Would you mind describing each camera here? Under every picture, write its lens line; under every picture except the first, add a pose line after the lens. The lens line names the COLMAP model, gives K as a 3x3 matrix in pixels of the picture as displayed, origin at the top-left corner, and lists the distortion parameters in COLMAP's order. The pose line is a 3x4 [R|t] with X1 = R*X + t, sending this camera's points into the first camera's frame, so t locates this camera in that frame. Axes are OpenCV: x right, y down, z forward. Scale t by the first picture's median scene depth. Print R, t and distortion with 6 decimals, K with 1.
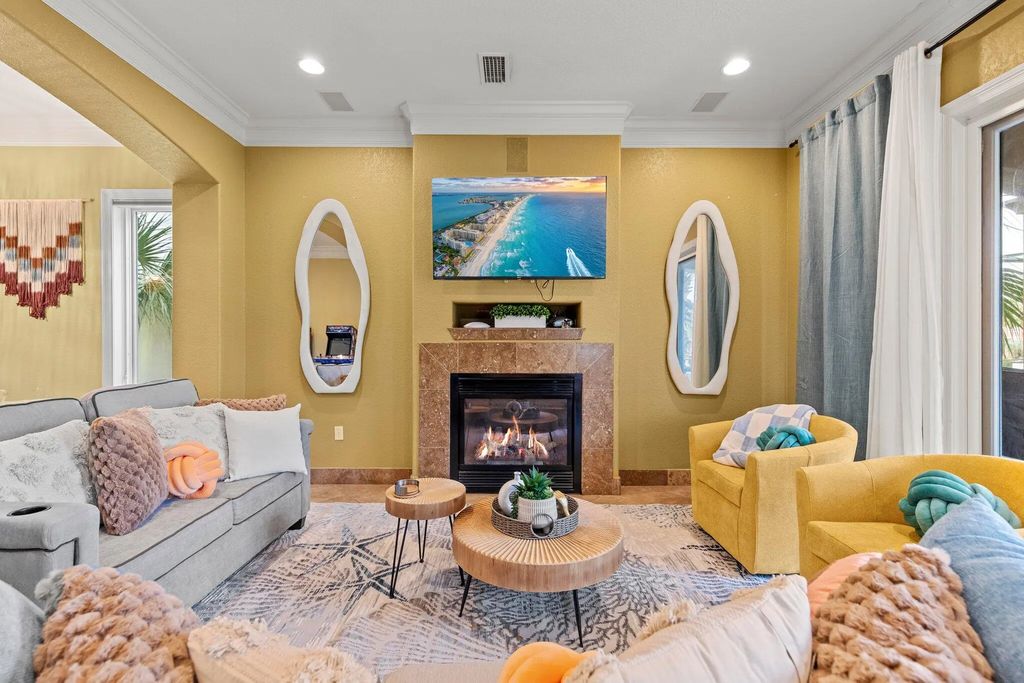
lens RADIAL K [[453.4, 0, 575.9], [0, 453.4, 343.4], [0, 0, 1]] dist [-0.000315, 0.000237]
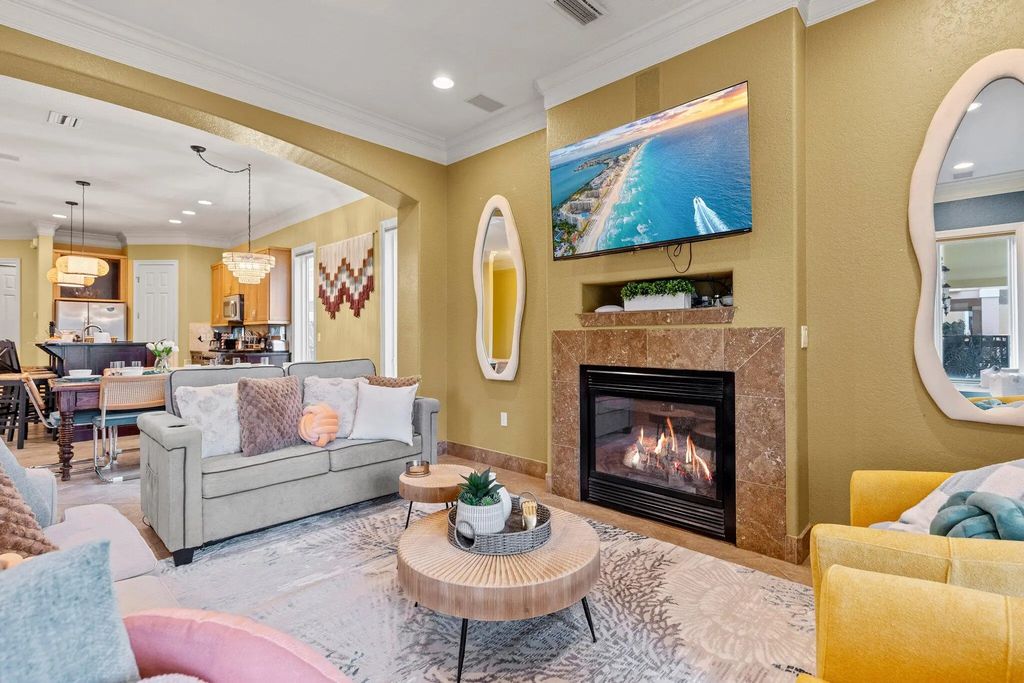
lens RADIAL K [[527.2, 0, 516.9], [0, 527.2, 332.4], [0, 0, 1]] dist [-0.003082, 0.000156]
pose [[0.681672, -0.011147, -0.731573, 0.402769], [0.001097, 0.999898, -0.014213, 0.018153], [0.731657, 0.008886, 0.681615, 0.214570]]
